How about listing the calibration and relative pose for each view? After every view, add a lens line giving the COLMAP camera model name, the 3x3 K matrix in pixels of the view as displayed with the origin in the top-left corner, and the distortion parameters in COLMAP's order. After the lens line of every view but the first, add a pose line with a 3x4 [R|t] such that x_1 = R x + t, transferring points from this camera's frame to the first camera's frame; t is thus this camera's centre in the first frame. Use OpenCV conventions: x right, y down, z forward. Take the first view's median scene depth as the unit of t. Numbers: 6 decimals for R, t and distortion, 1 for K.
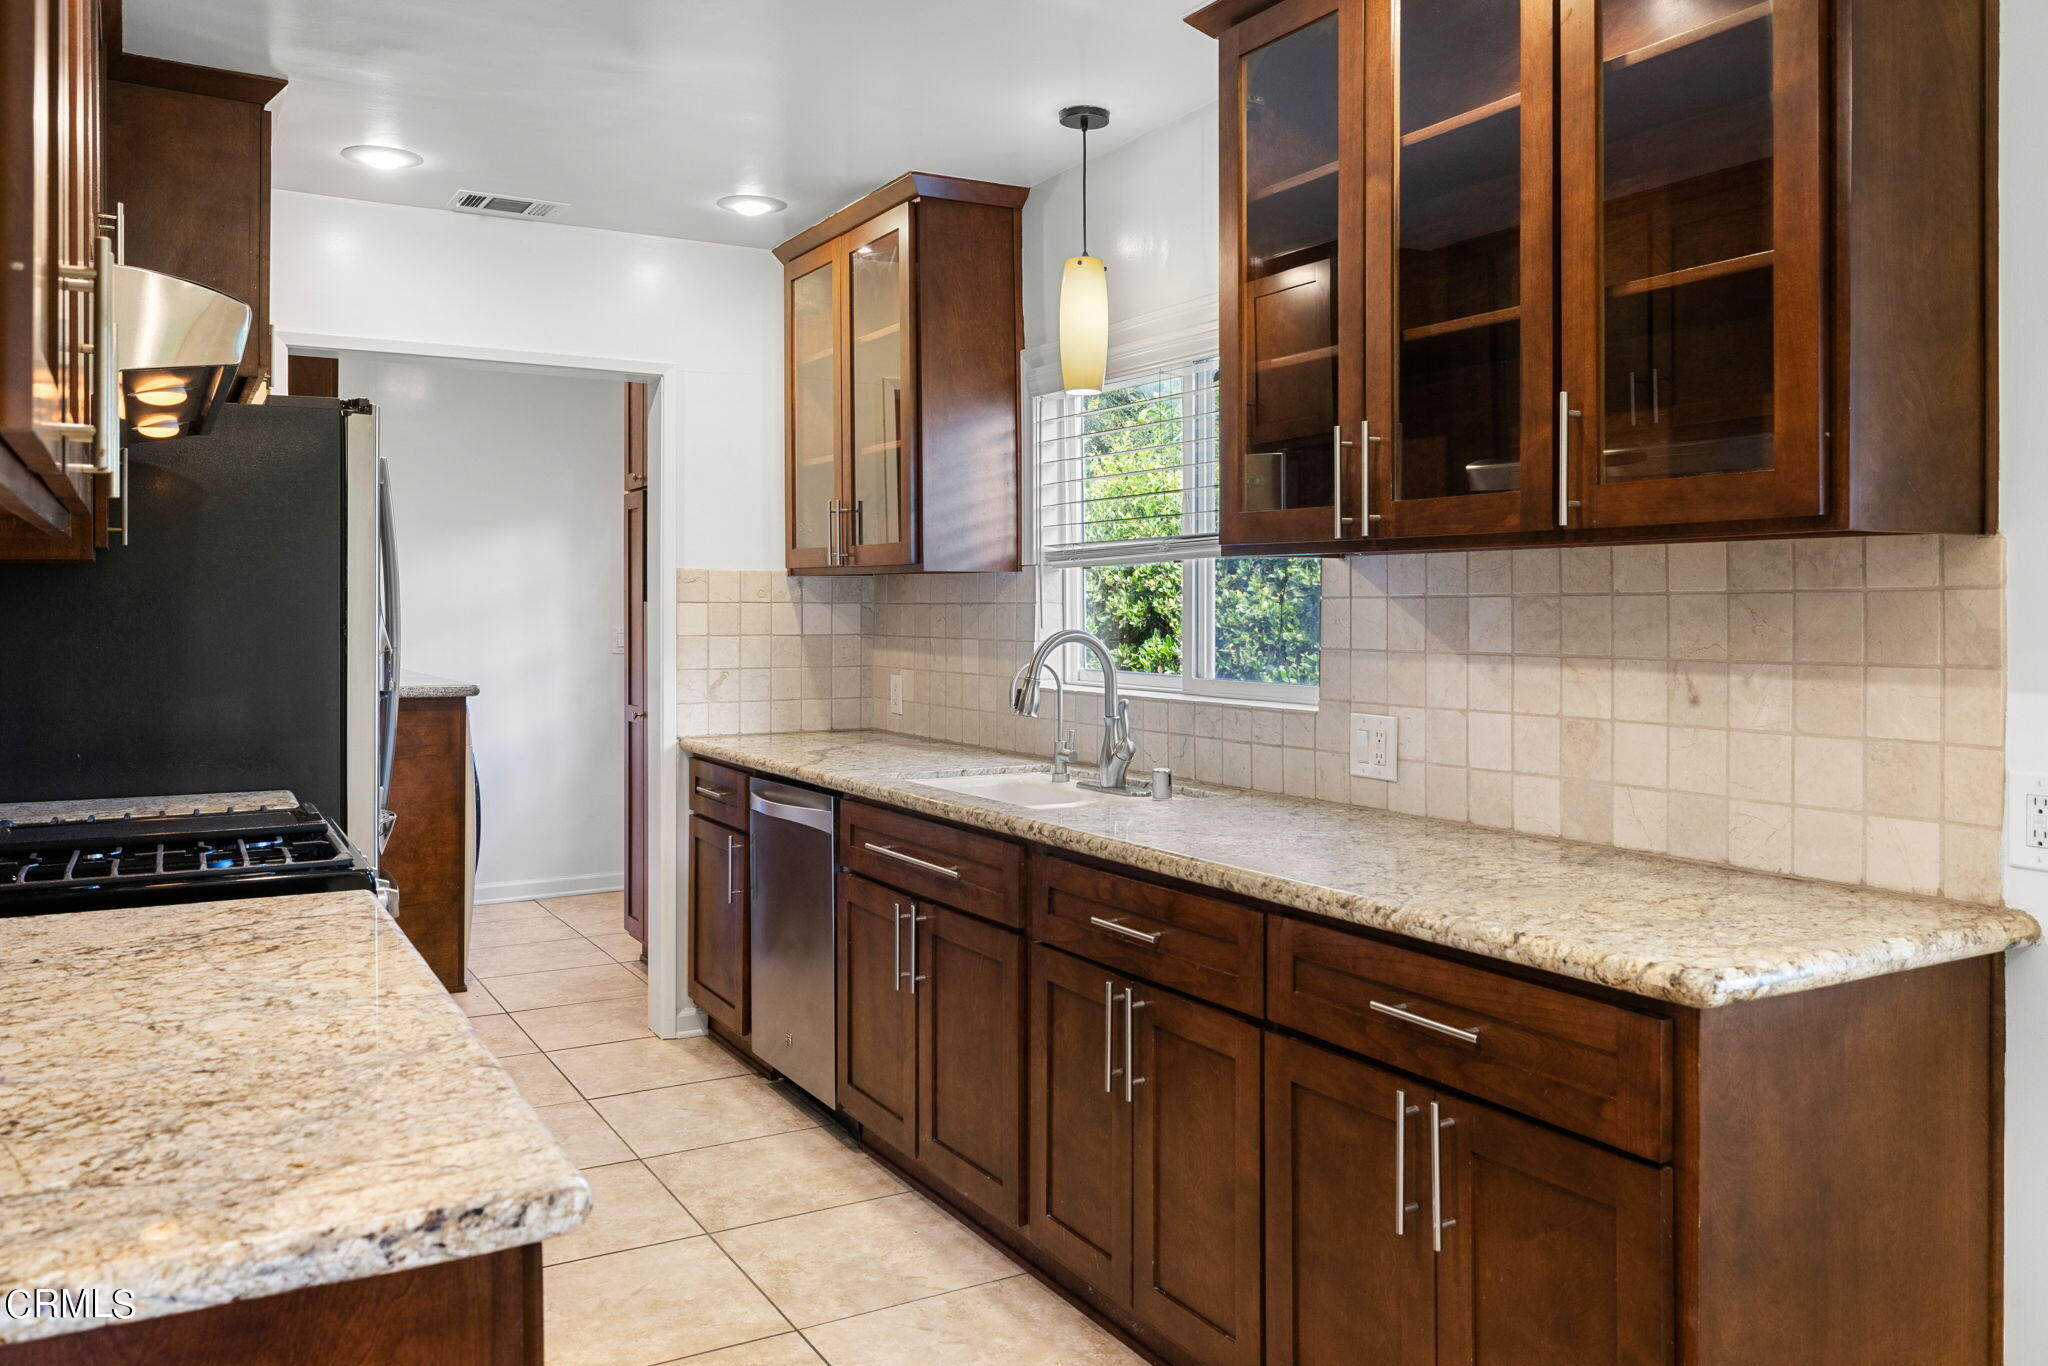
lens RADIAL K [[1527.8, 0, 1017.5], [0, 1527.8, 612.9], [0, 0, 1]] dist [-0.000982, 0.003225]
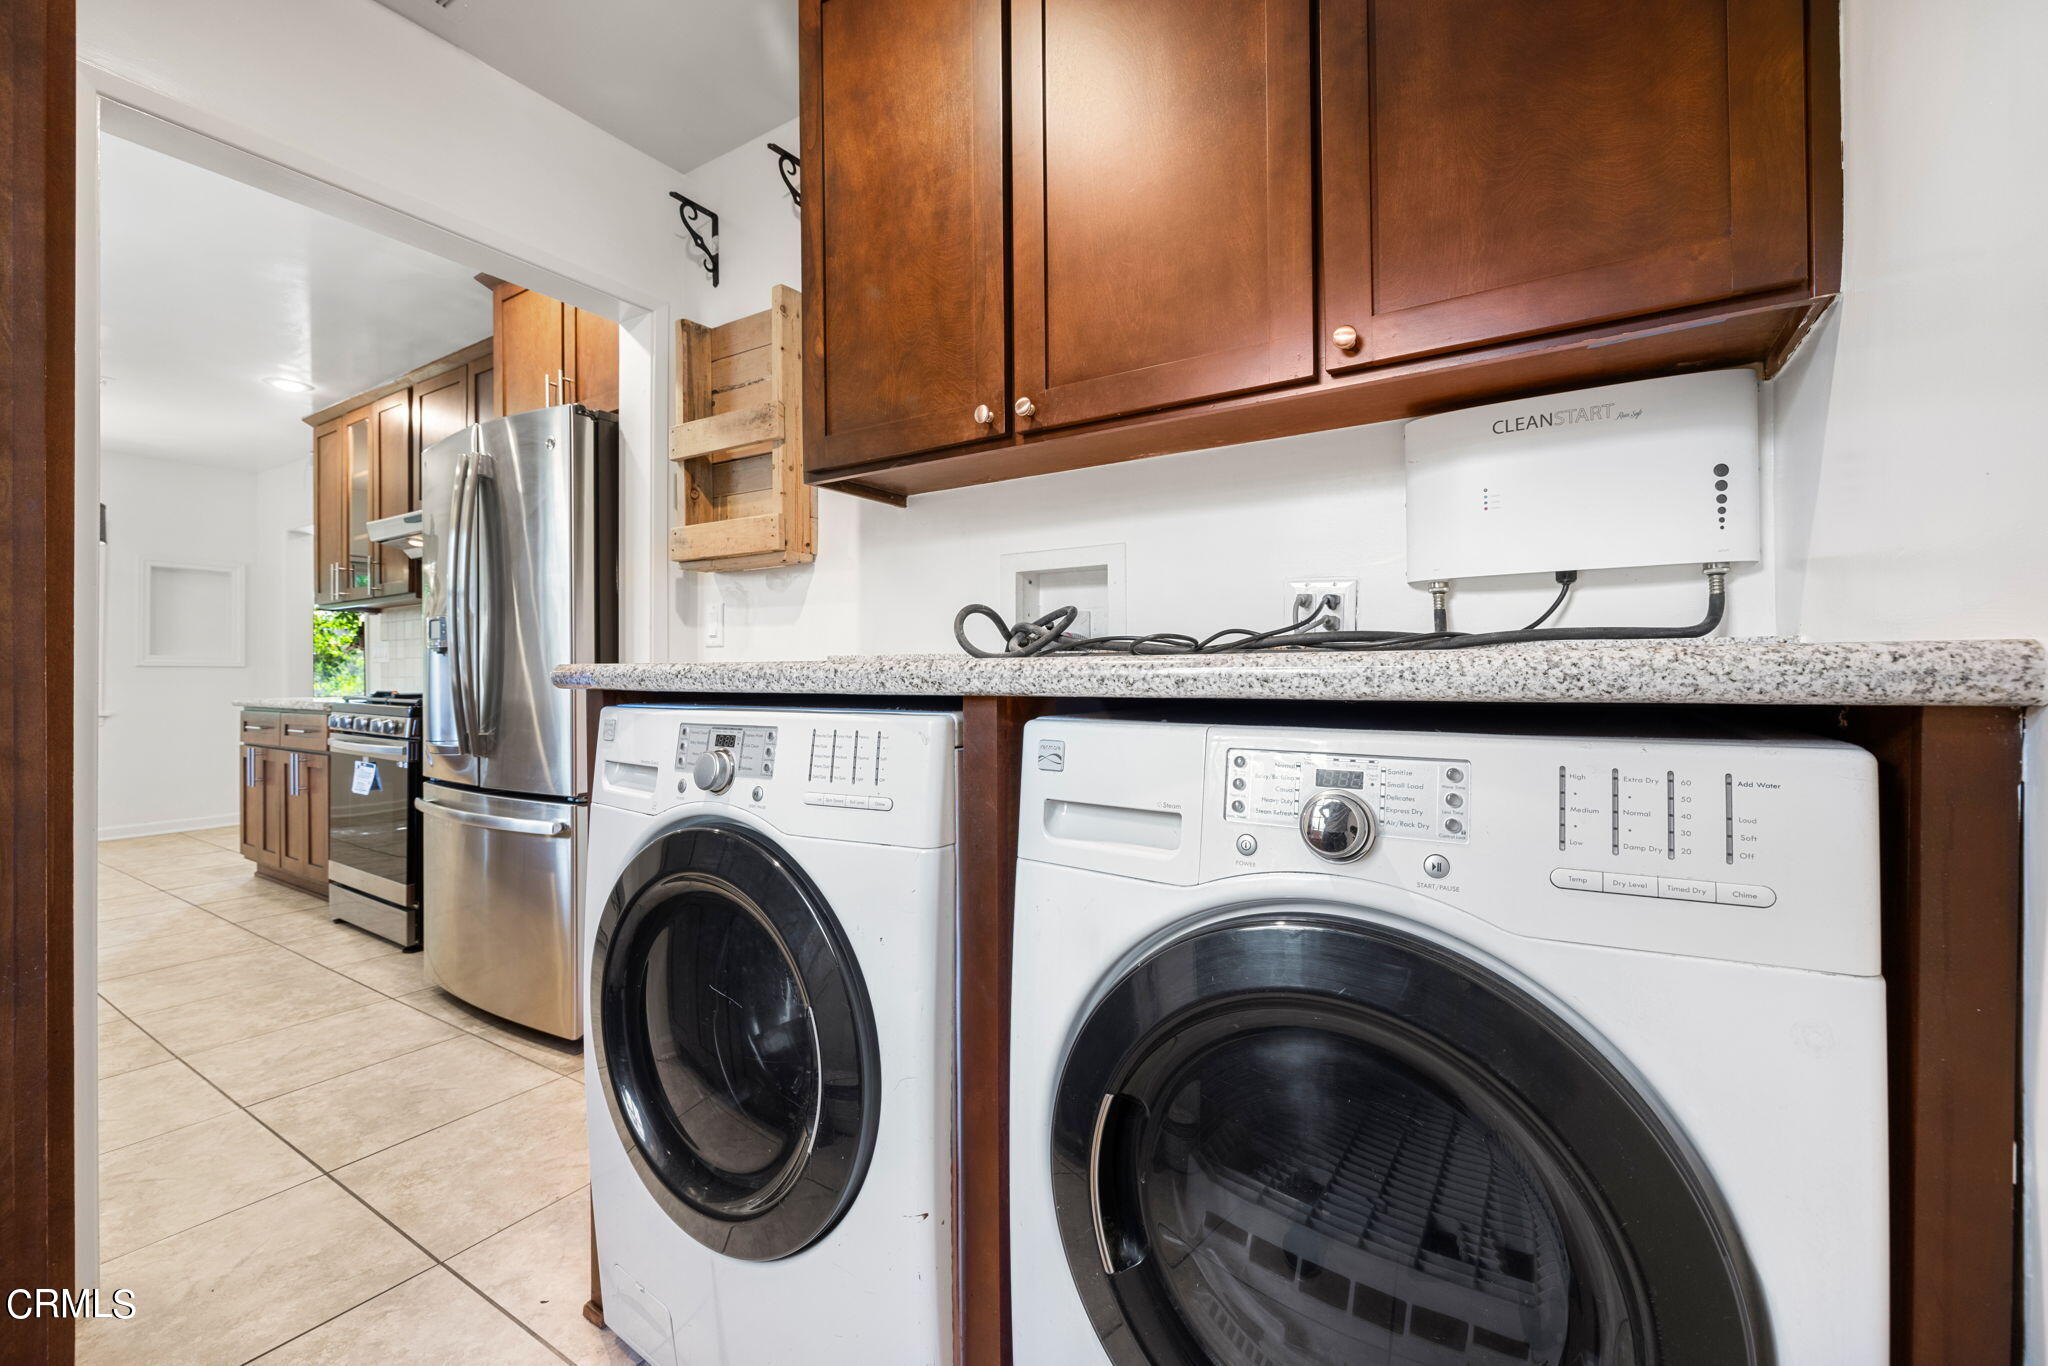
lens RADIAL K [[866.5, 0, 1022.6], [0, 866.5, 675.6], [0, 0, 1]] dist [0.004227, 0.000639]
pose [[-0.893053, 0.000070, -0.449951, -0.759347], [-0.000707, 0.999999, 0.001560, 0.103326], [0.449950, 0.001712, -0.893052, 2.732512]]
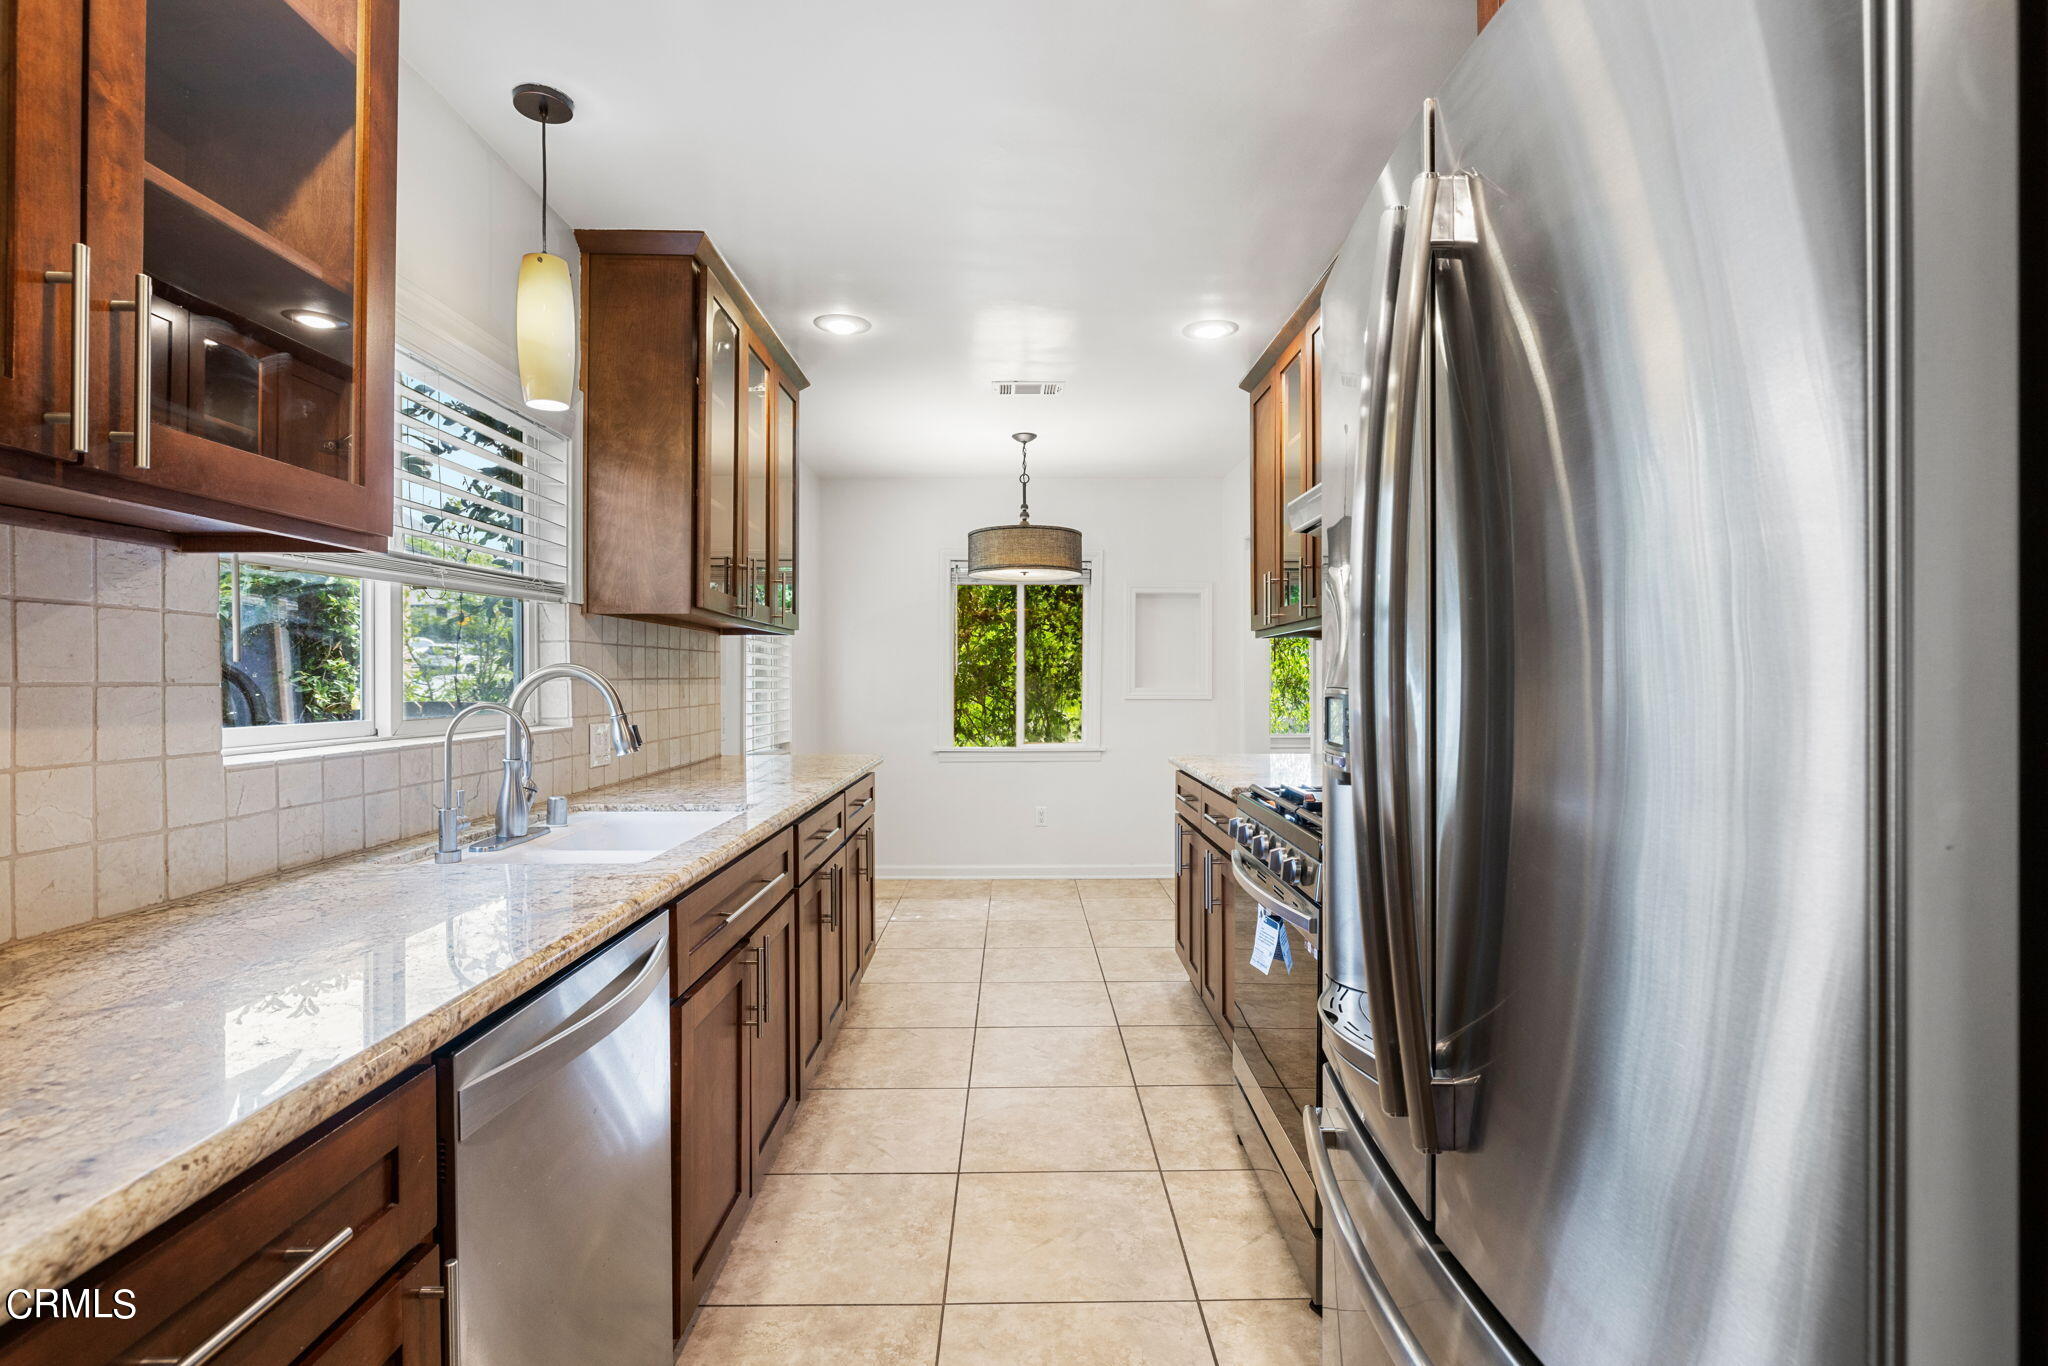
lens RADIAL K [[971.3, 0, 1025.8], [0, 971.3, 694.7], [0, 0, 1]] dist [-0.002257, -0.000044]
pose [[-0.871486, -0.007880, 0.490358, -0.691602], [0.002135, 0.999800, 0.019862, 0.026057], [-0.490416, 0.018357, -0.871295, 1.918651]]
